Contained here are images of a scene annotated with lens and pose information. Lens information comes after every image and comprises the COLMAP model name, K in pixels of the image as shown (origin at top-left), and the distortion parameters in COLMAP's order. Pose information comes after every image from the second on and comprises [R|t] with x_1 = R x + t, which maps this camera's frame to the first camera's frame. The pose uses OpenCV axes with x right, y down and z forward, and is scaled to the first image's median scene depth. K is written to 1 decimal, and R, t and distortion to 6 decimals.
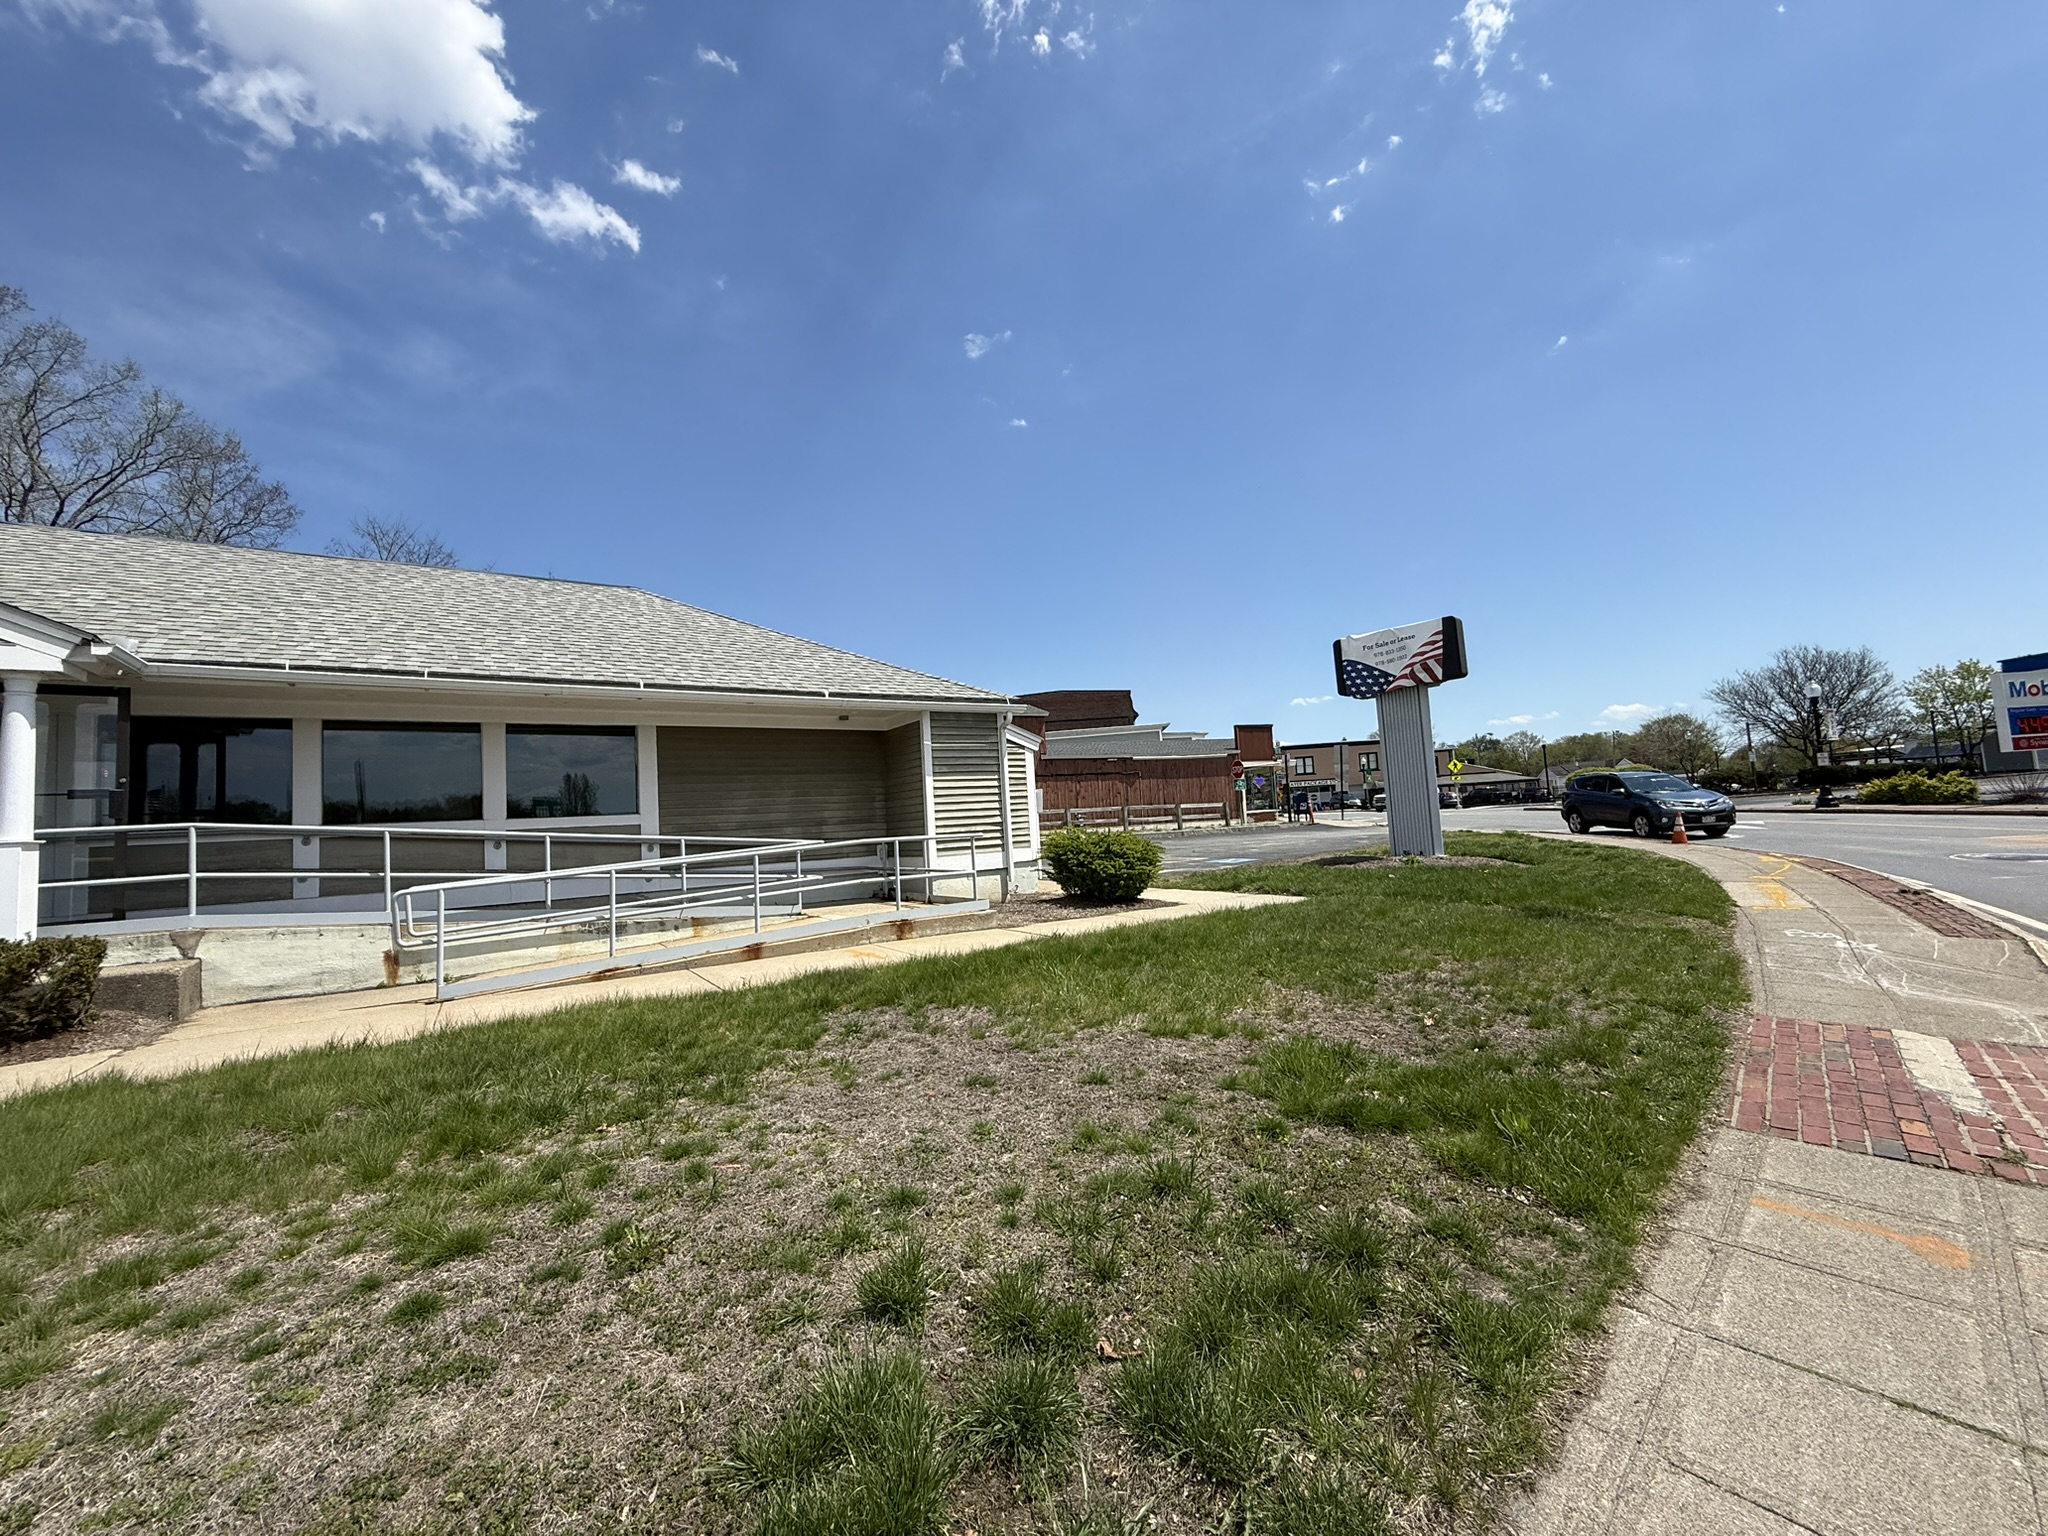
lens RADIAL K [[820.8, 0, 1016.0], [0, 820.8, 766.5], [0, 0, 1]] dist [0.001008, 0.000415]
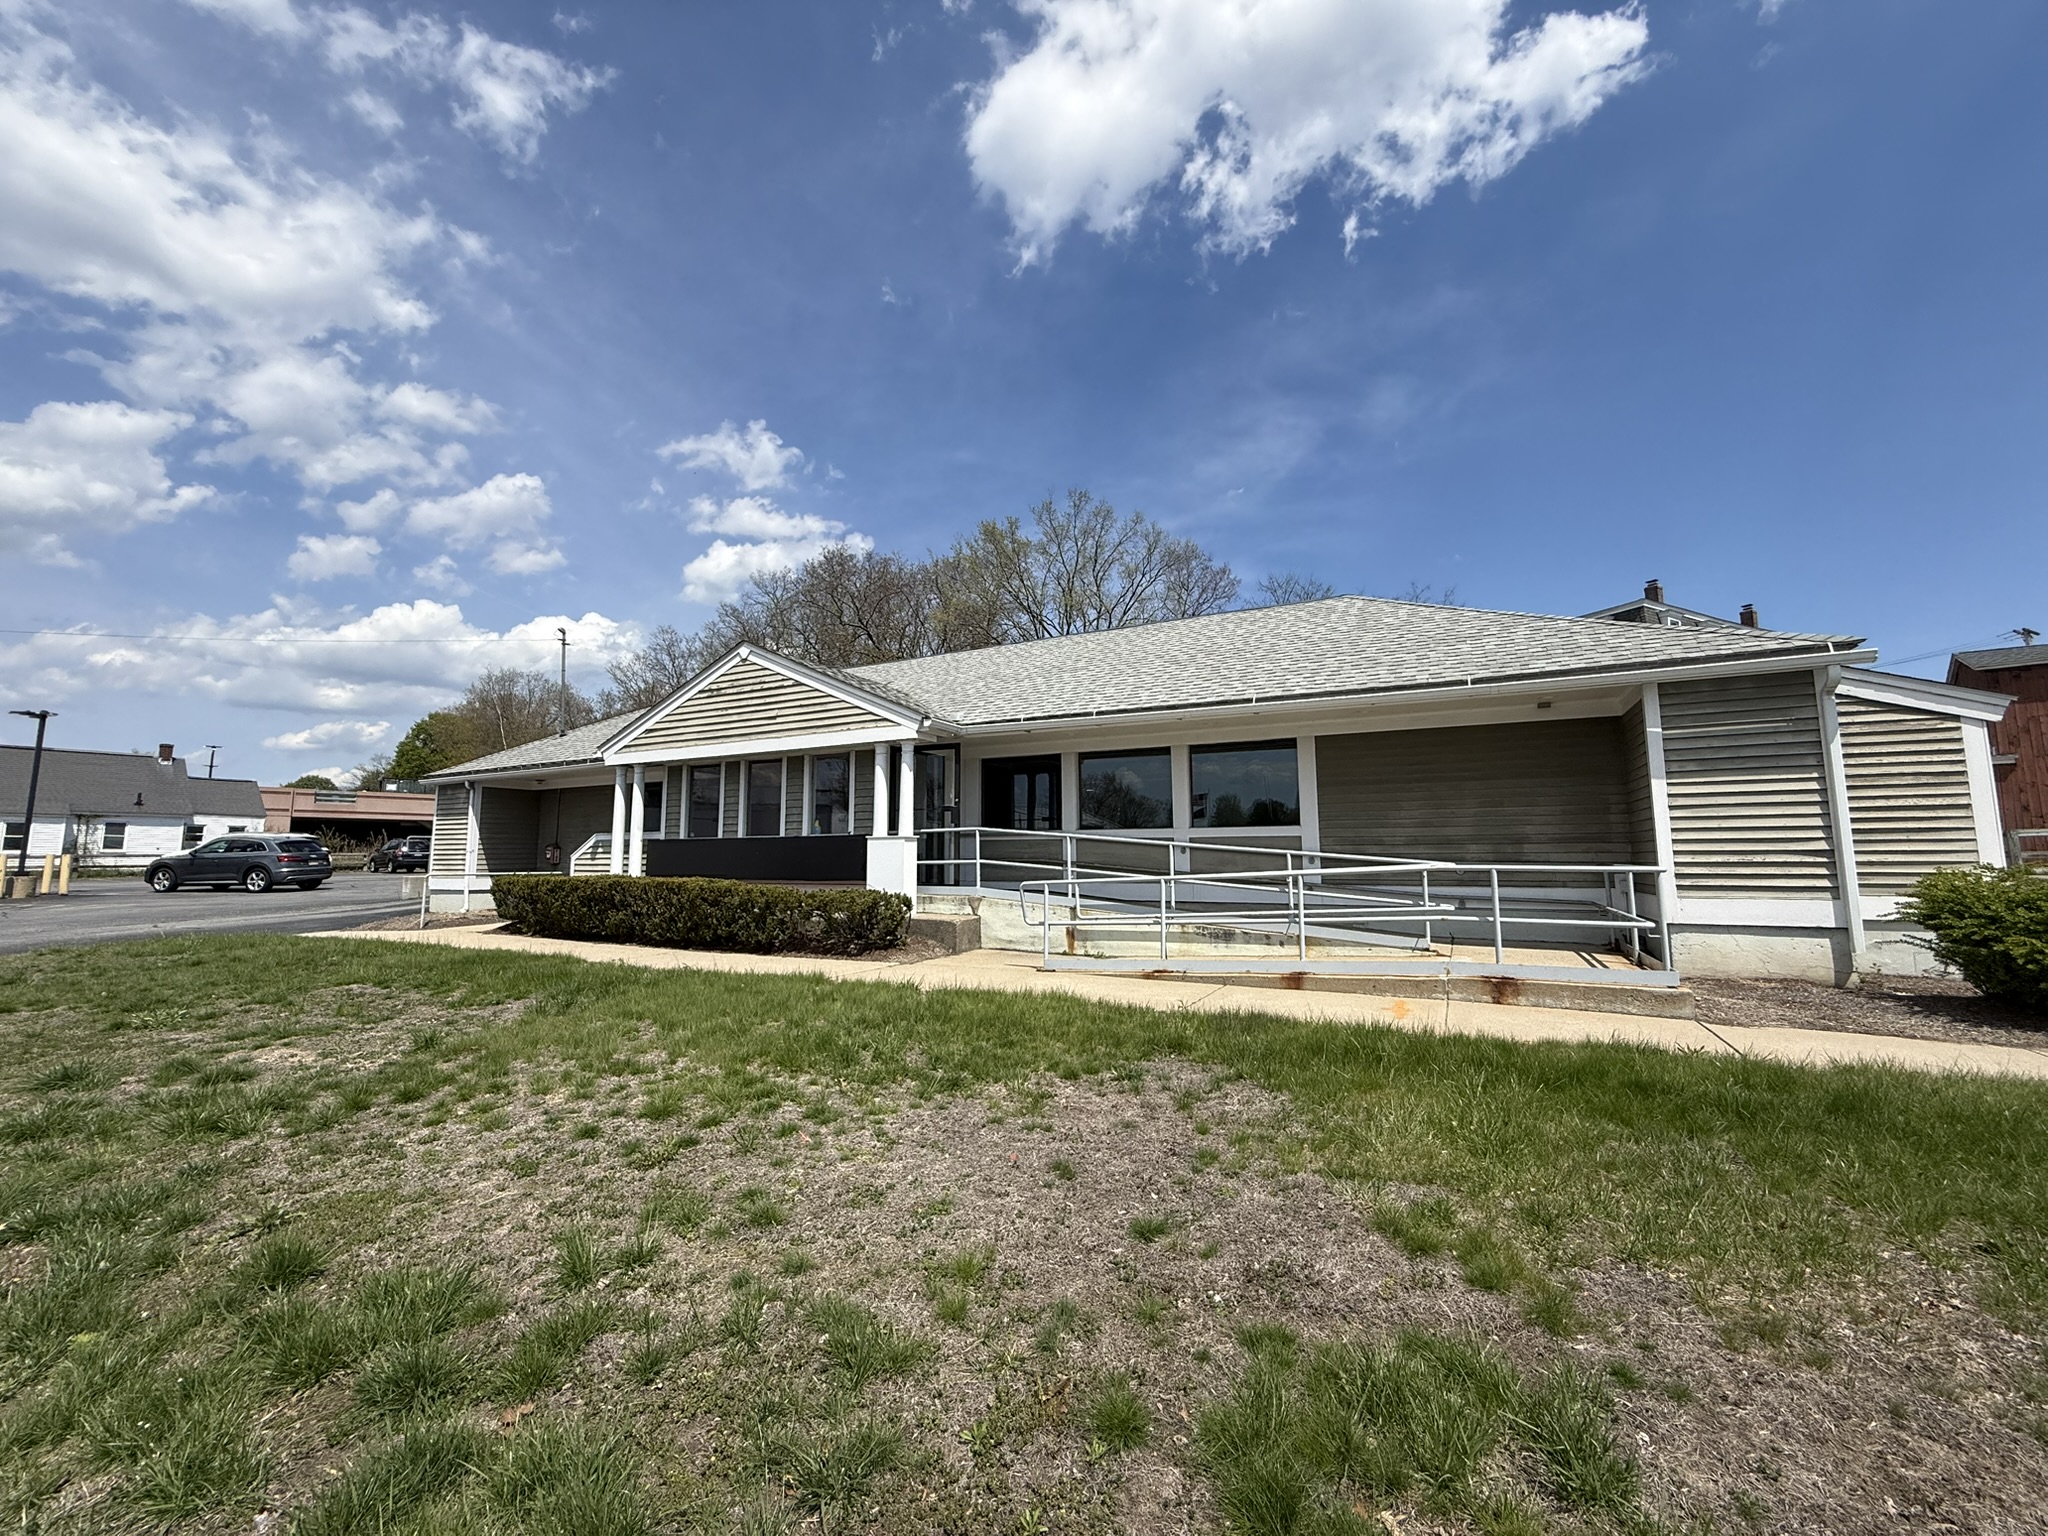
lens RADIAL K [[820.8, 0, 1016.0], [0, 820.8, 766.5], [0, 0, 1]] dist [0.001008, 0.000415]
pose [[0.470626, -0.043042, -0.881282, 0.263198], [0.039684, 0.998831, -0.027591, -0.000173], [0.881440, -0.021988, 0.471784, 0.222300]]
